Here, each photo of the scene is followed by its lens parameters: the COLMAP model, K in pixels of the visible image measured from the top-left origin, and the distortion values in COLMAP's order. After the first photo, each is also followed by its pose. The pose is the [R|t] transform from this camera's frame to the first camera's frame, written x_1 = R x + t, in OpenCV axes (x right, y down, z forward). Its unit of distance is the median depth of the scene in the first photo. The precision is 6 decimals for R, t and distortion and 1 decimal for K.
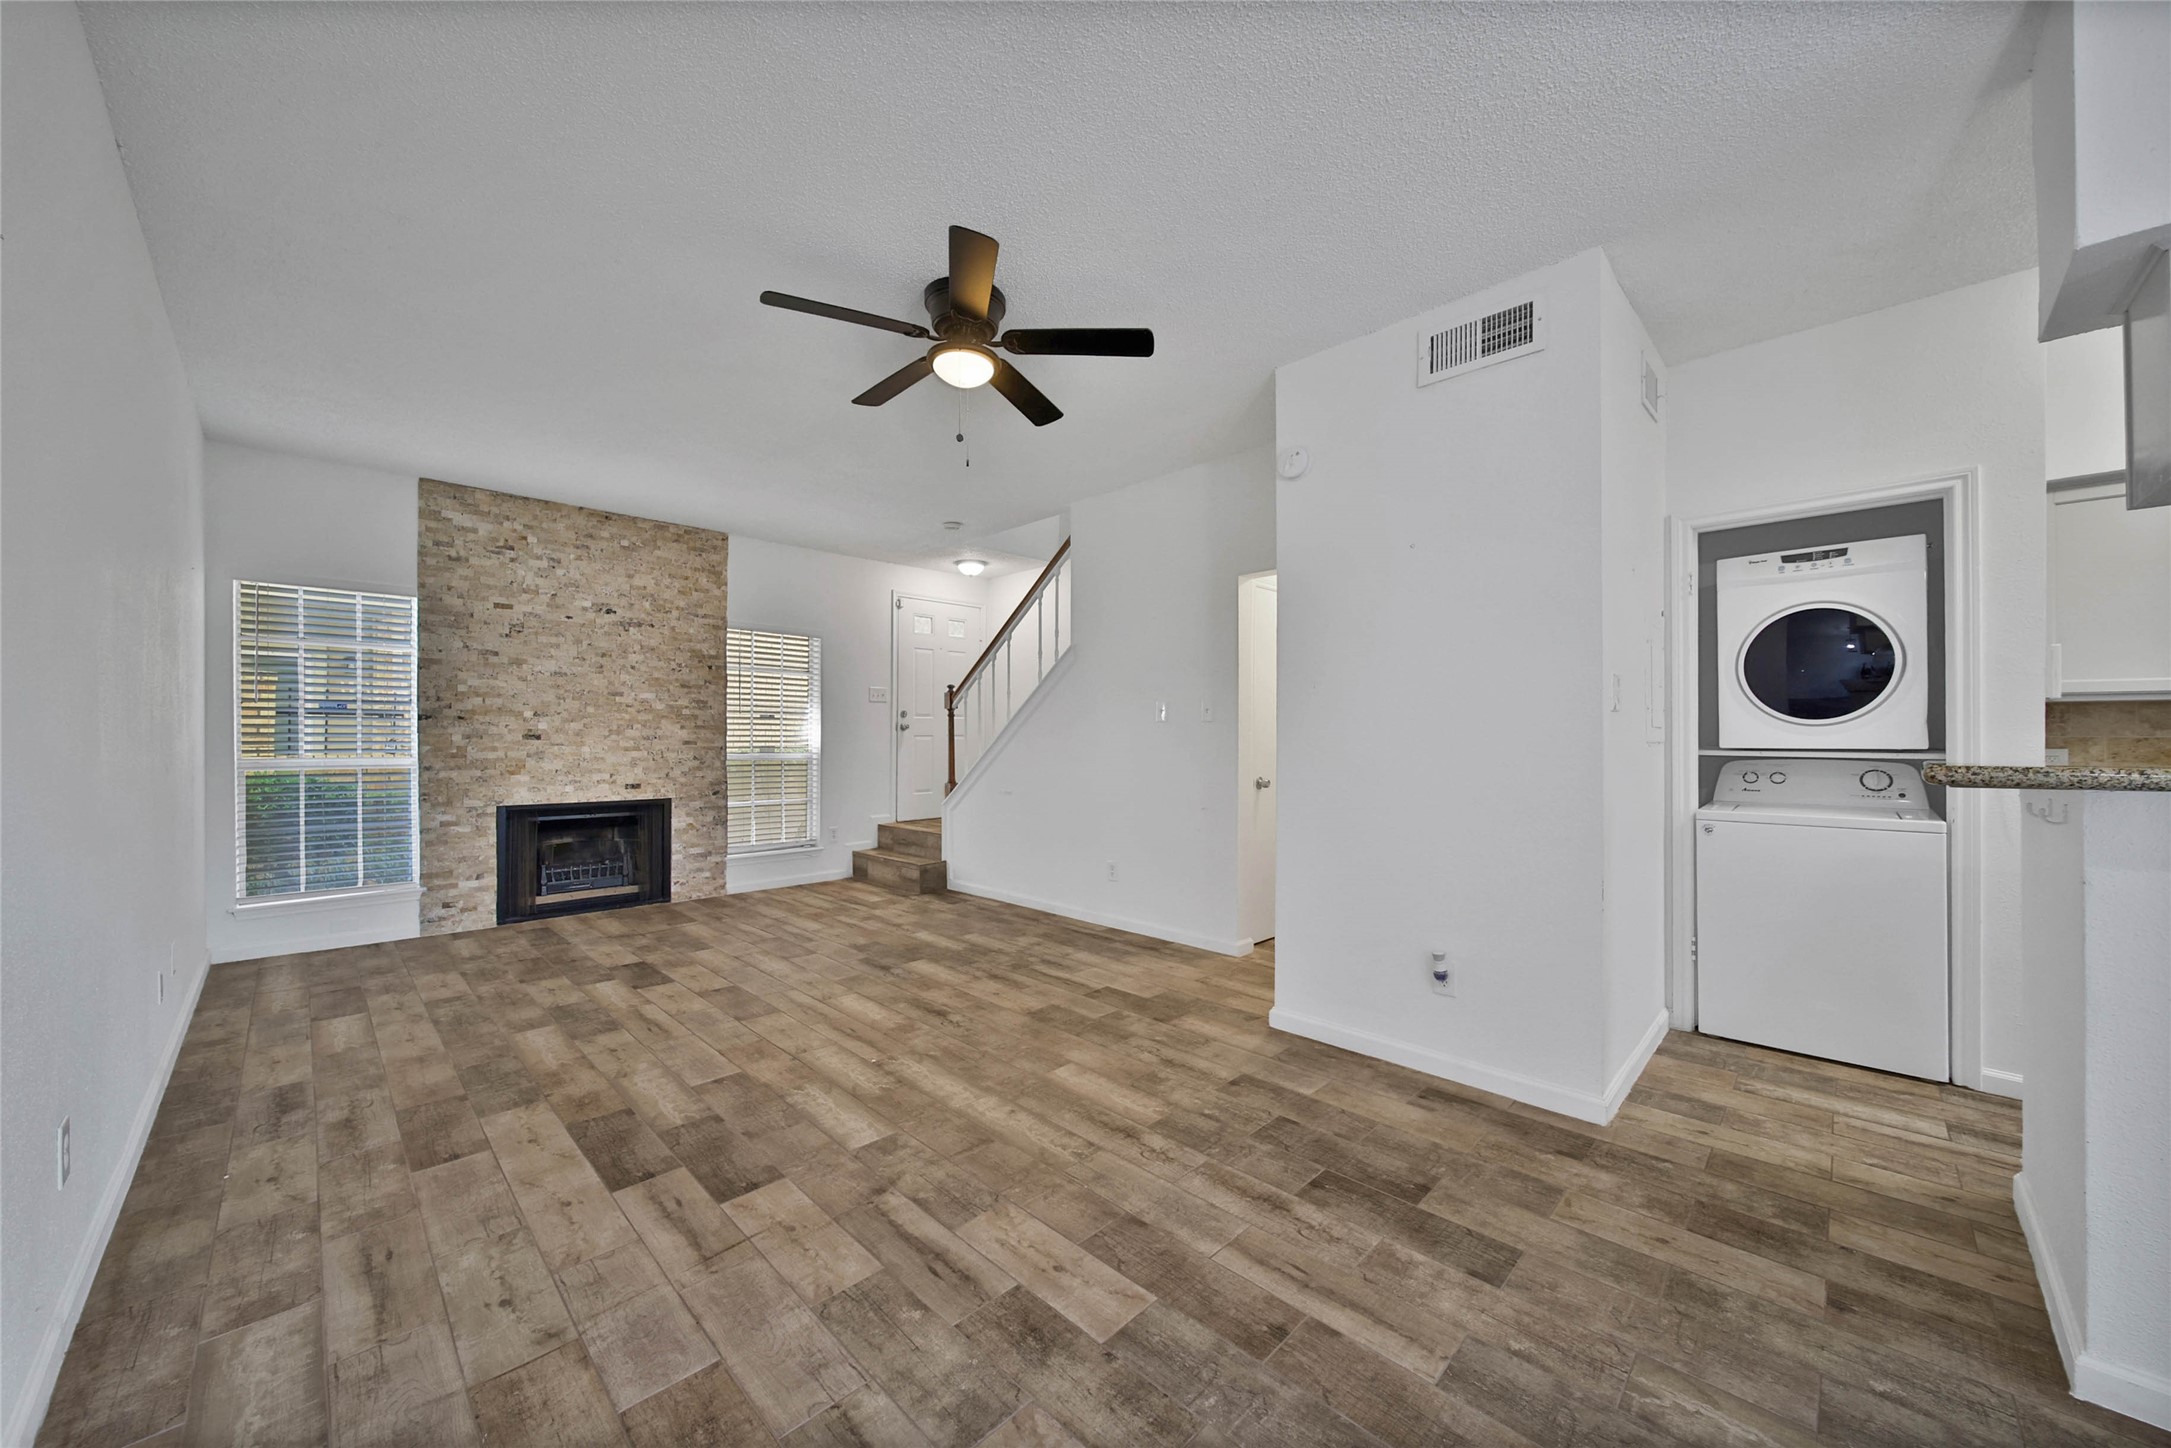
lens RADIAL K [[781.7, 0, 1108.2], [0, 781.7, 727.0], [0, 0, 1]] dist [-0.000170, -0.001359]
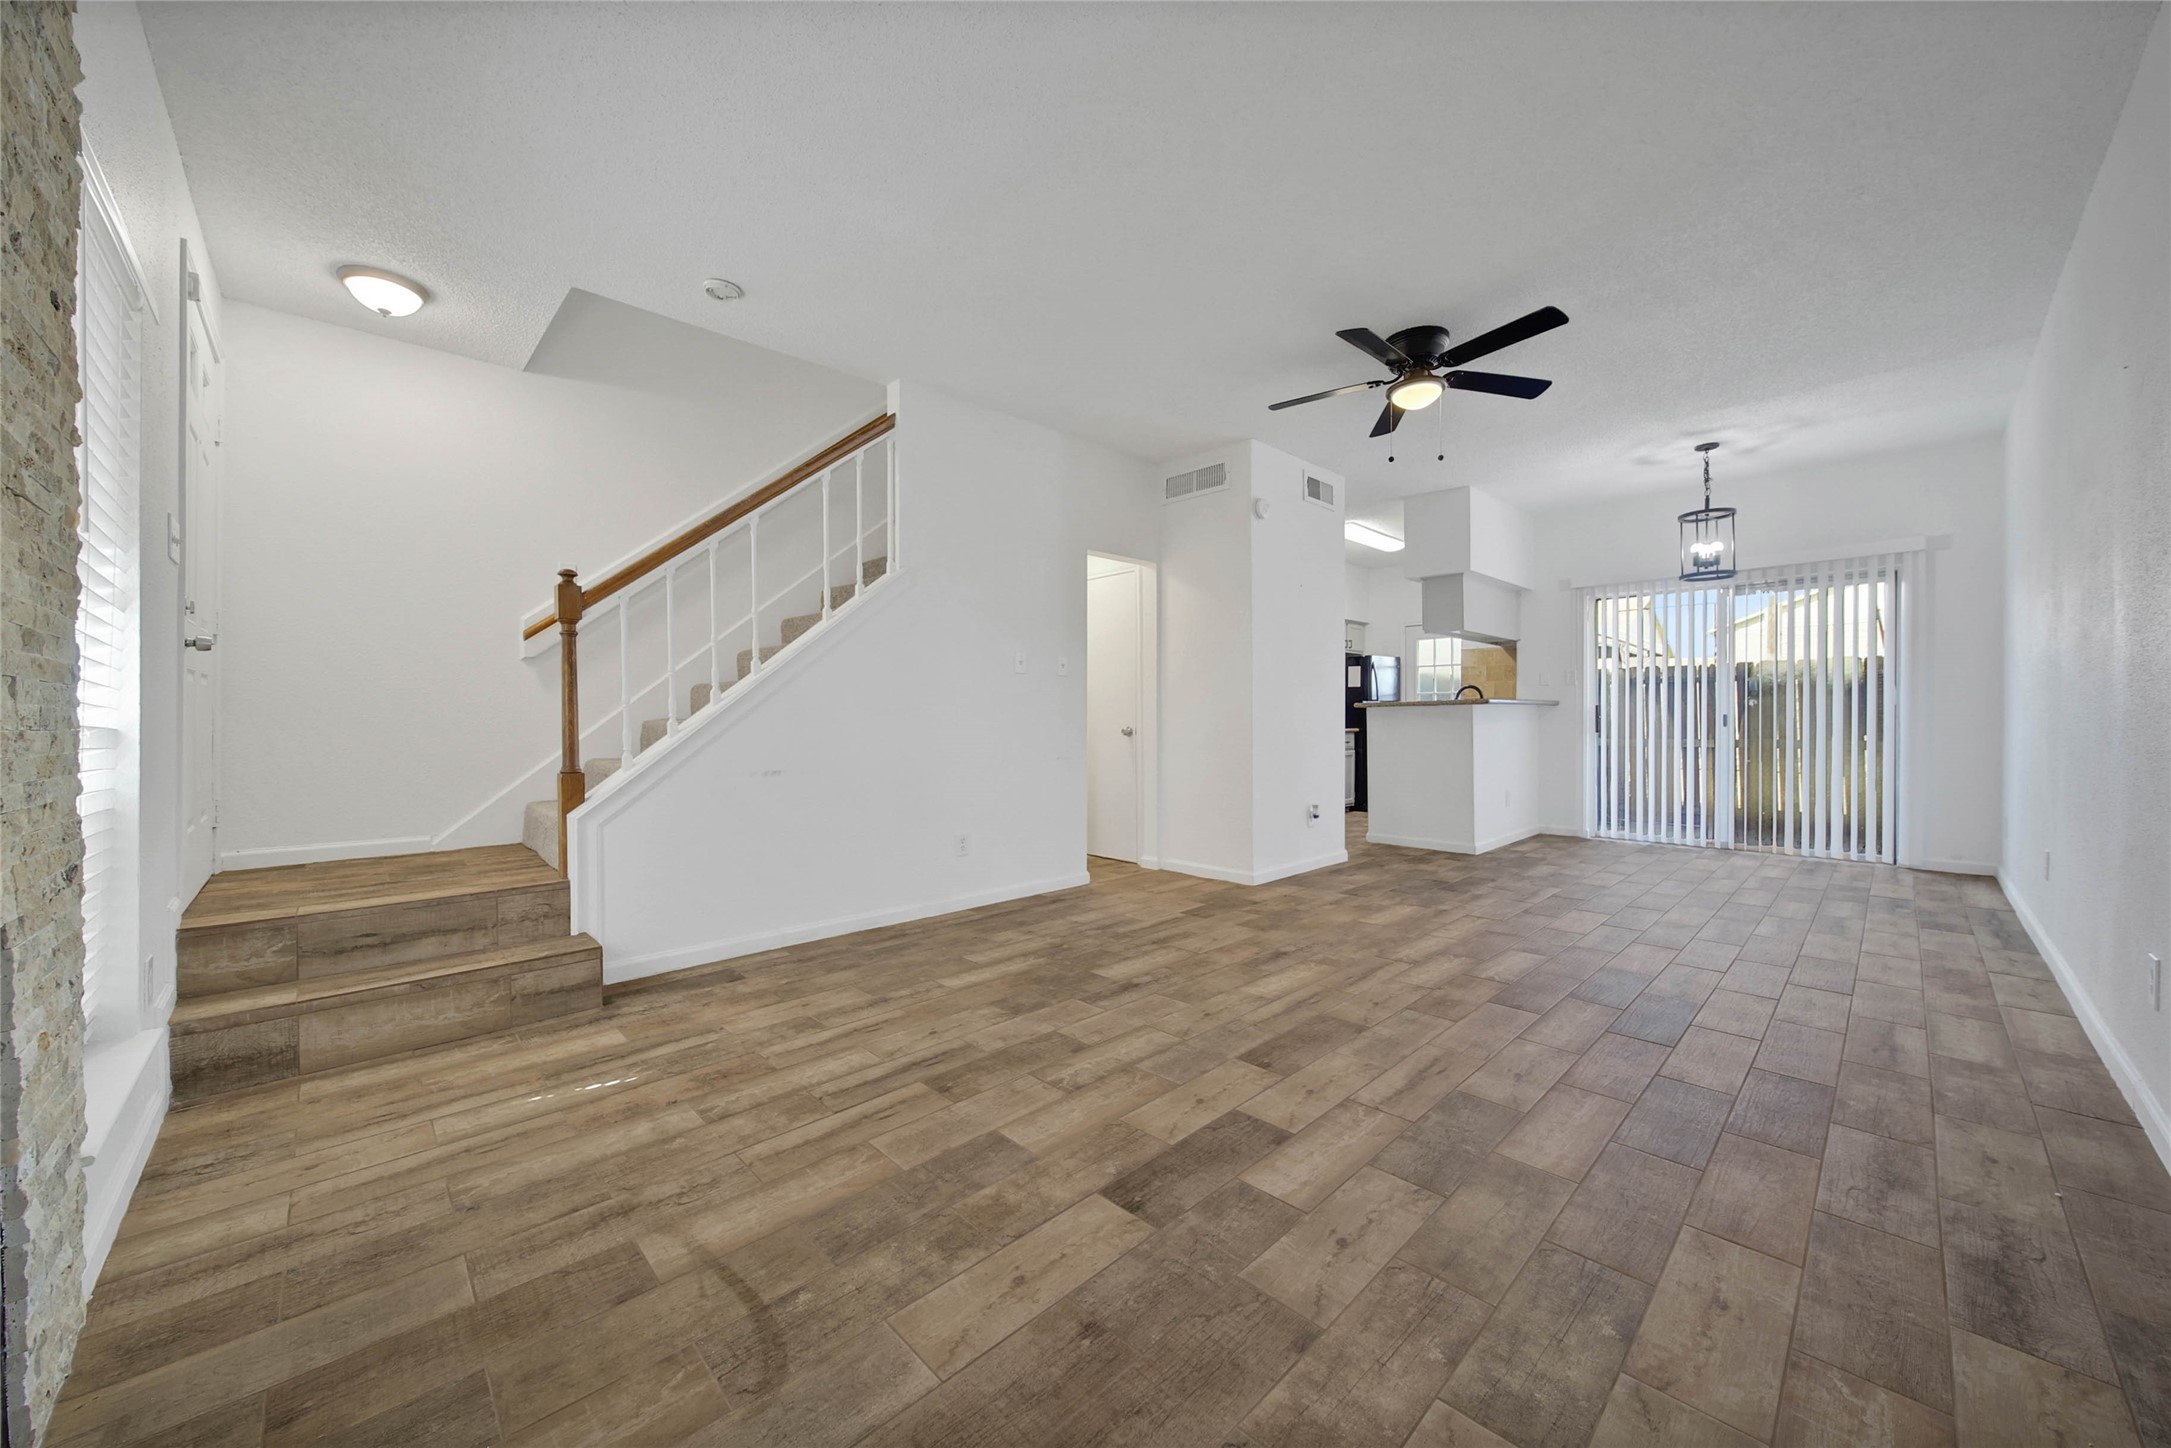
lens RADIAL K [[781.7, 0, 1073.1], [0, 781.7, 718.8], [0, 0, 1]] dist [-0.000170, -0.001359]
pose [[0.048453, -0.000364, 0.998825, -0.892399], [-0.003778, 0.999993, 0.000548, 0.048789], [-0.998818, -0.003800, 0.048451, 0.888134]]
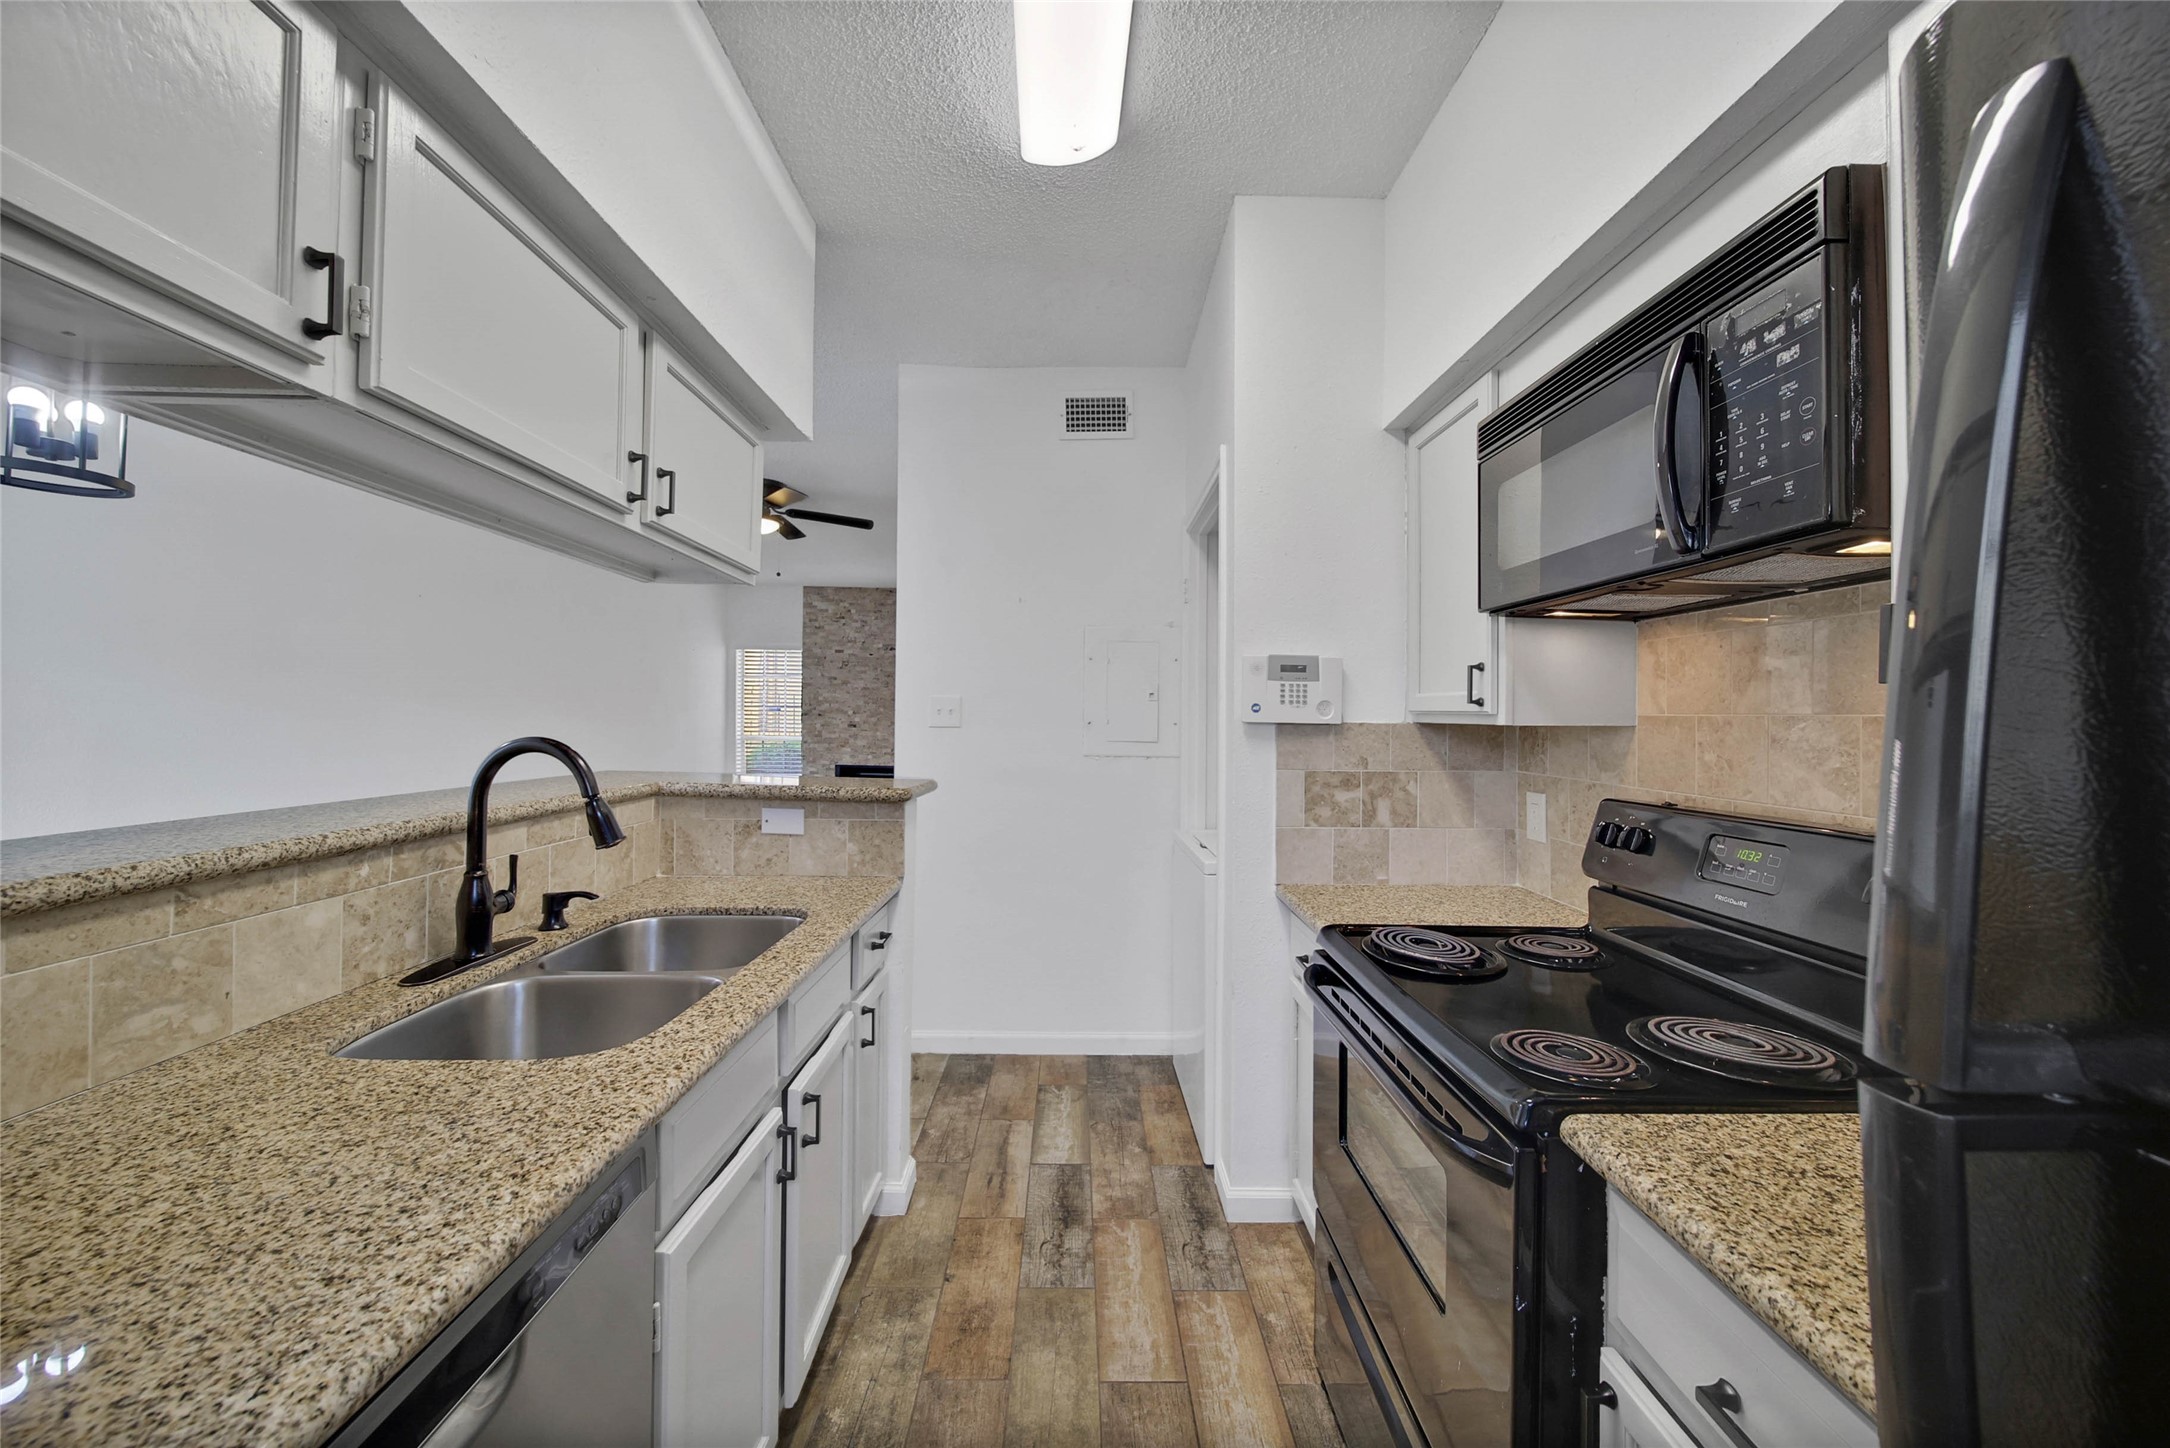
lens RADIAL K [[781.3, 0, 1086.7], [0, 781.3, 703.7], [0, 0, 1]] dist [-0.000170, -0.001359]
pose [[0.704107, -0.003167, -0.710087, 0.923080], [-0.000953, 0.999985, -0.005404, -0.029467], [0.710093, 0.004482, 0.704093, 0.168271]]
